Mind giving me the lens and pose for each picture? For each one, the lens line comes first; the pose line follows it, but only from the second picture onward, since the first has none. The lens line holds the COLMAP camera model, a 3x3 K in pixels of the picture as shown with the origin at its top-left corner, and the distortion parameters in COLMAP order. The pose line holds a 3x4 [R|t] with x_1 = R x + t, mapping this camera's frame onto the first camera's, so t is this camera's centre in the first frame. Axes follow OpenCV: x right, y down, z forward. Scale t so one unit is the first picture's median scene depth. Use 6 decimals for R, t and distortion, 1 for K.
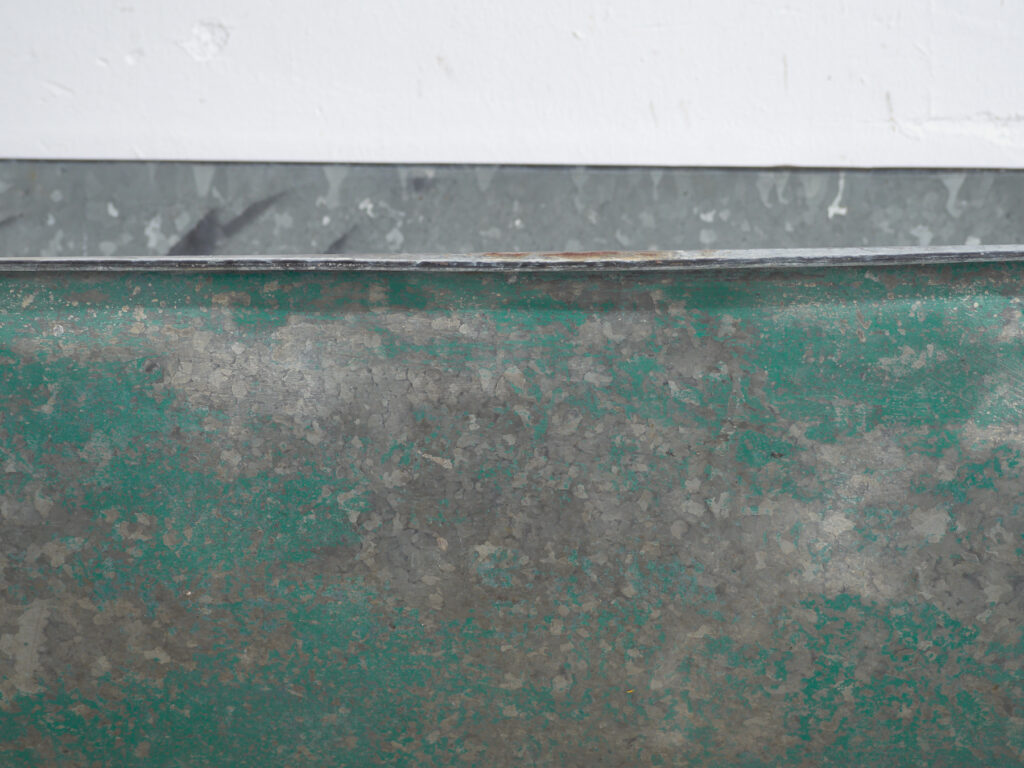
lens RADIAL K [[3771.9, 0, 508.6], [0, 3771.9, 373.9], [0, 0, 1]] dist [0.045907, 0.000000]
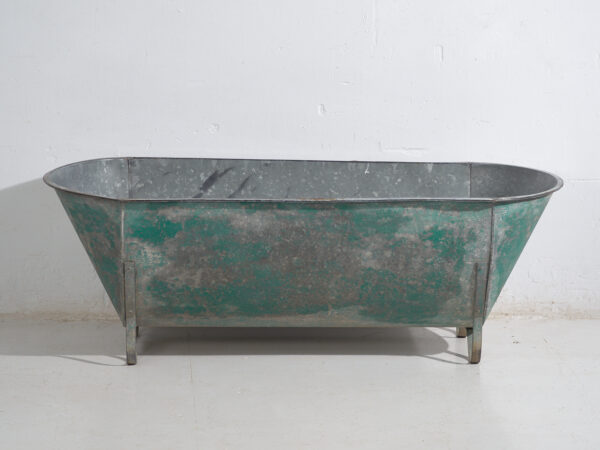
lens RADIAL K [[2210.1, 0, 316.1], [0, 2210.1, 226.6], [0, 0, 1]] dist [0.045907, 0.000000]
pose [[0.997061, 0.005957, 0.076383, -0.194143], [-0.010530, 0.998167, 0.059602, -0.160795], [-0.075888, -0.060231, 0.995296, -1.788104]]
